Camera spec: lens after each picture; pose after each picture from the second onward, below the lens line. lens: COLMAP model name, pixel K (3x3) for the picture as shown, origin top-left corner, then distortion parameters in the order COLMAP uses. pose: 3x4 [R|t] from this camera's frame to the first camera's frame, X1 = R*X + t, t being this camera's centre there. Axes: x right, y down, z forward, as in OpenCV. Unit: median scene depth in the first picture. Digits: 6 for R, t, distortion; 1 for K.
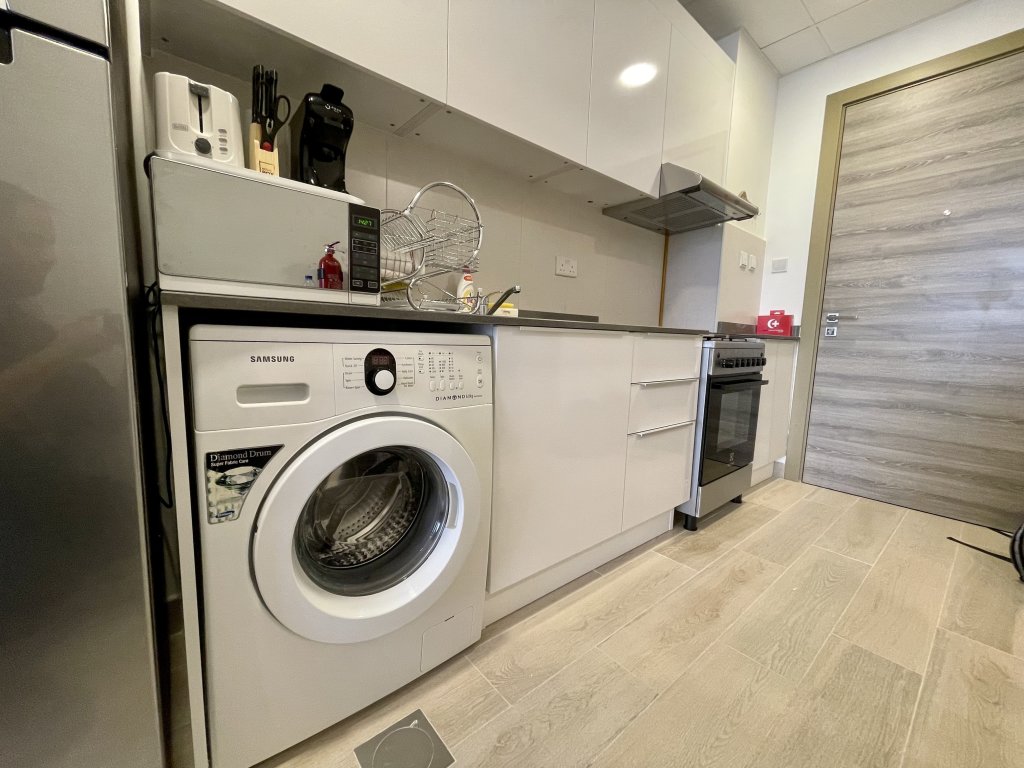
lens RADIAL K [[411.9, 0, 508.2], [0, 411.9, 386.4], [0, 0, 1]] dist [-0.001480, 0.000378]
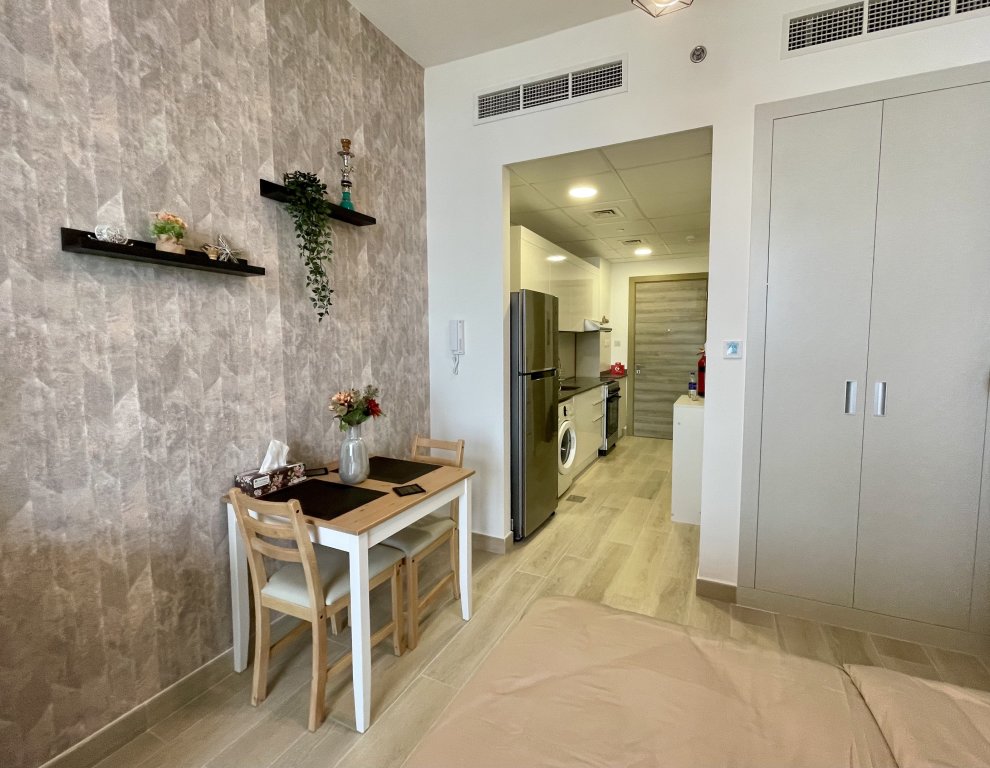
lens RADIAL K [[437.1, 0, 528.7], [0, 437.1, 372.9], [0, 0, 1]] dist [0.003564, 0.000256]
pose [[0.900590, -0.064000, 0.429933, -1.253283], [0.079462, 0.996674, -0.018087, -0.182064], [-0.427345, 0.050452, 0.902680, -1.454437]]
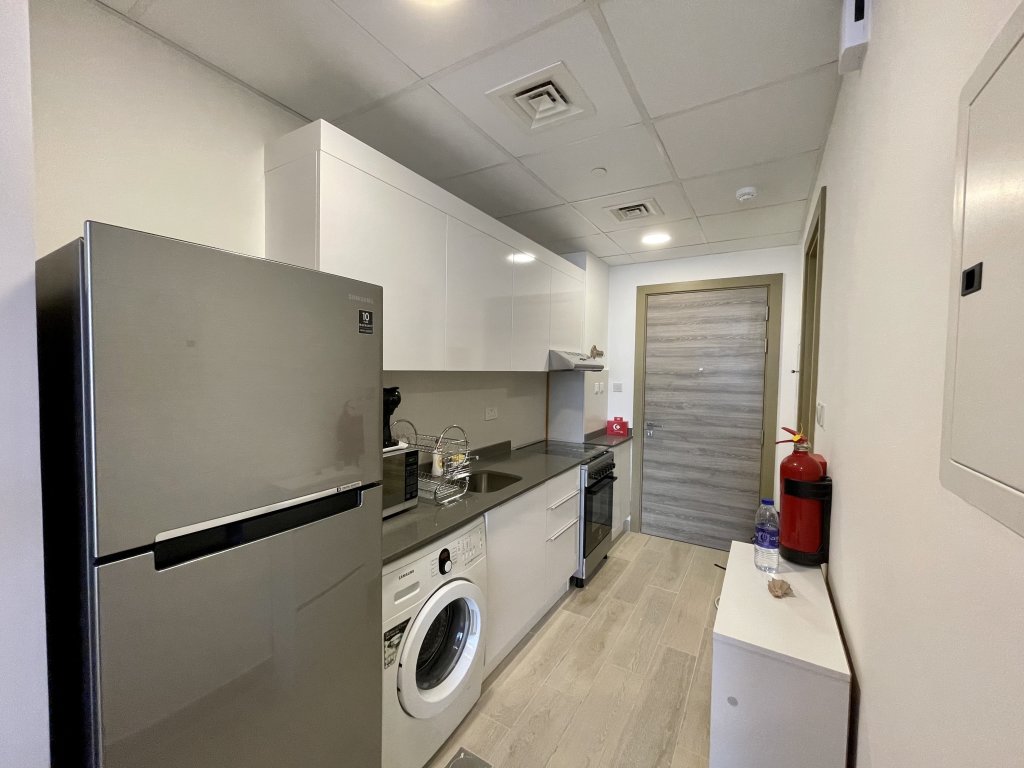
lens RADIAL K [[411.9, 0, 509.2], [0, 411.9, 387.2], [0, 0, 1]] dist [-0.001480, 0.000378]
pose [[0.948462, -0.029082, 0.315554, -0.282454], [0.051263, 0.996745, -0.062221, -0.328102], [-0.312718, 0.075191, 0.946865, -0.441923]]
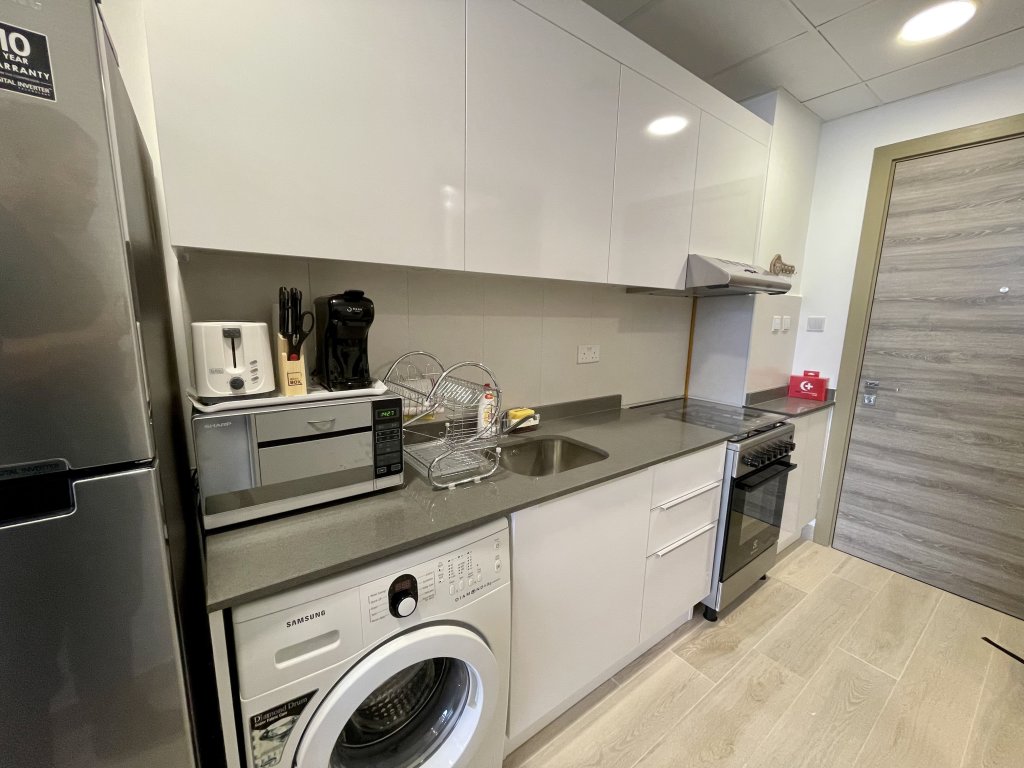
lens RADIAL K [[411.9, 0, 508.6], [0, 411.9, 387.4], [0, 0, 1]] dist [-0.001480, 0.000378]
pose [[0.997832, -0.000009, -0.065817, 0.015706], [0.003473, 0.998614, 0.052518, -0.296739], [0.065725, -0.052632, 0.996449, -0.009253]]
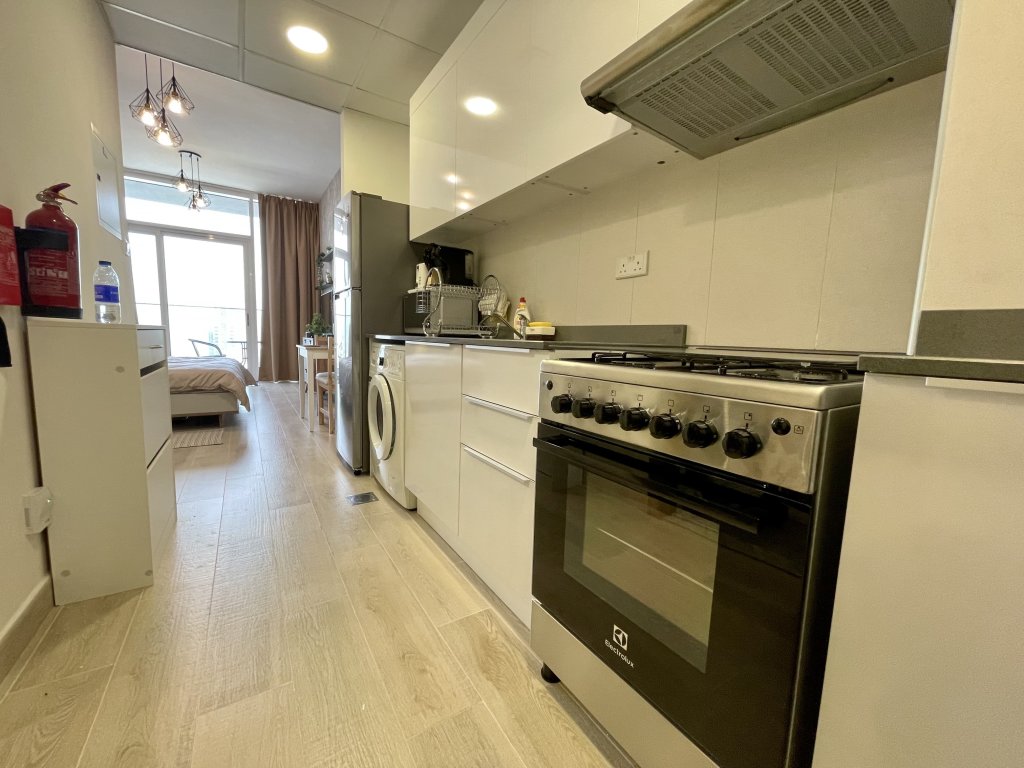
lens RADIAL K [[411.9, 0, 509.1], [0, 411.9, 387.8], [0, 0, 1]] dist [-0.001480, 0.000378]
pose [[-0.118873, 0.085140, -0.989252, 1.080687], [-0.156499, 0.982257, 0.103344, -0.121586], [0.980498, 0.167102, -0.103439, 1.008679]]
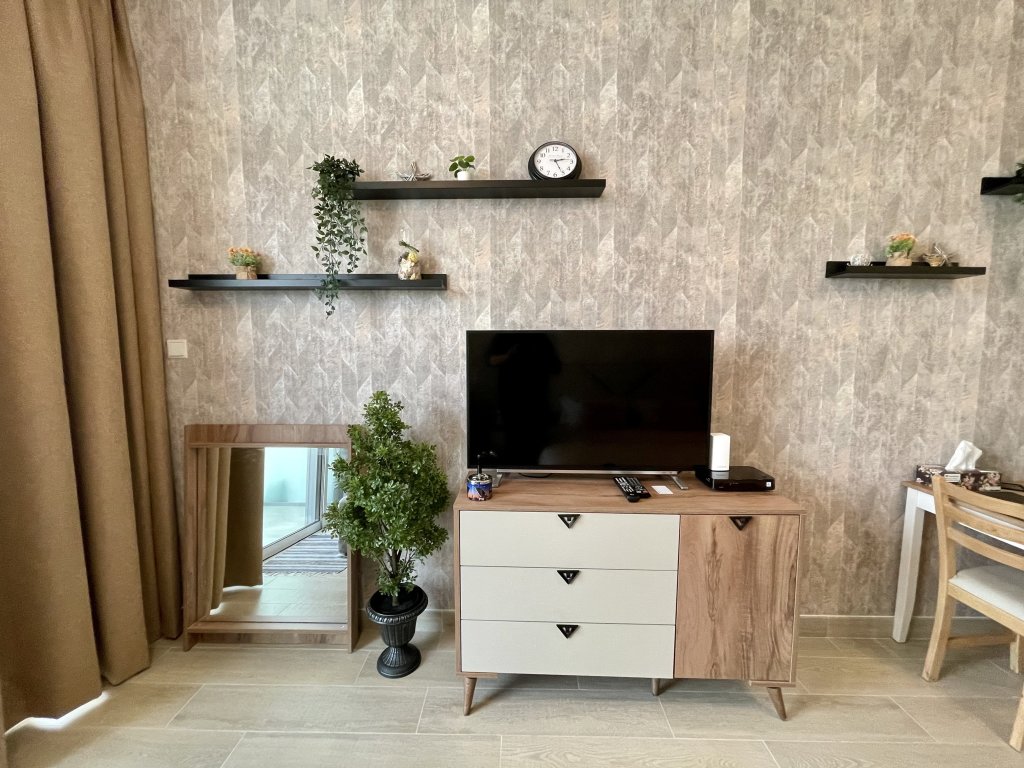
lens RADIAL K [[411.9, 0, 485.8], [0, 411.9, 389.6], [0, 0, 1]] dist [-0.001480, 0.000378]
pose [[0.756658, 0.029657, -0.653138, -1.611389], [-0.058390, 0.998044, -0.022326, -0.119094], [0.651199, 0.055030, 0.756909, -1.751554]]
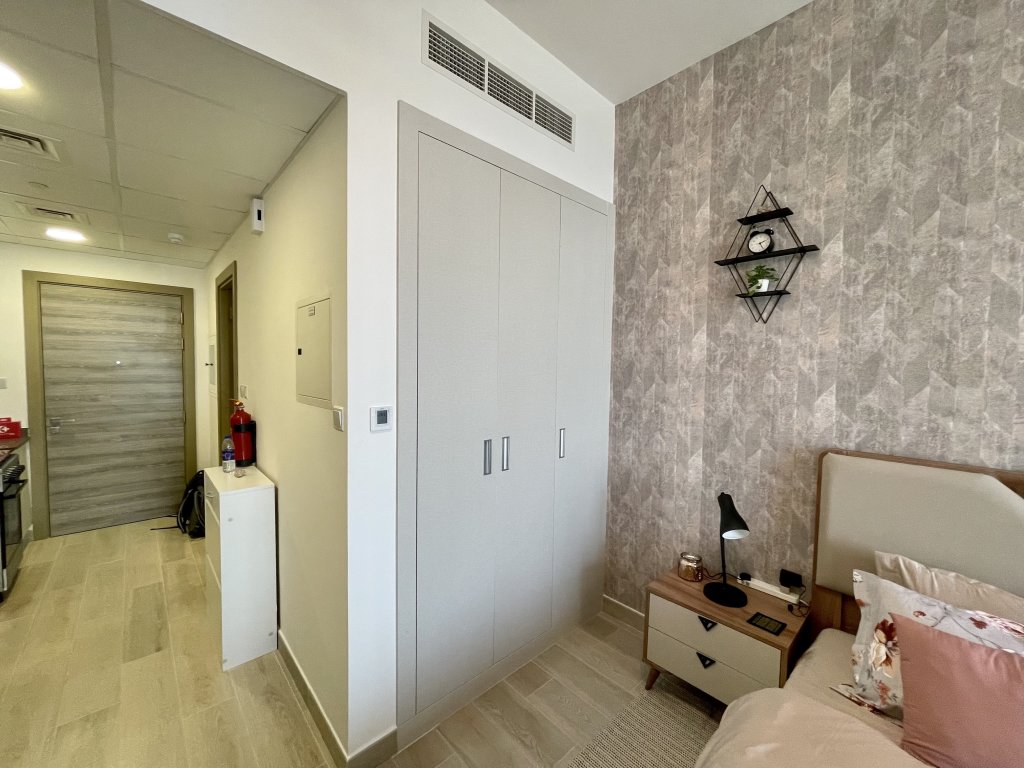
lens RADIAL K [[411.9, 0, 510.9], [0, 411.9, 383.7], [0, 0, 1]] dist [-0.001480, 0.000378]
pose [[-0.053797, -0.075870, 0.995665, -1.044200], [0.102573, 0.991415, 0.081088, -0.344438], [-0.993270, 0.106490, -0.045553, -0.787035]]
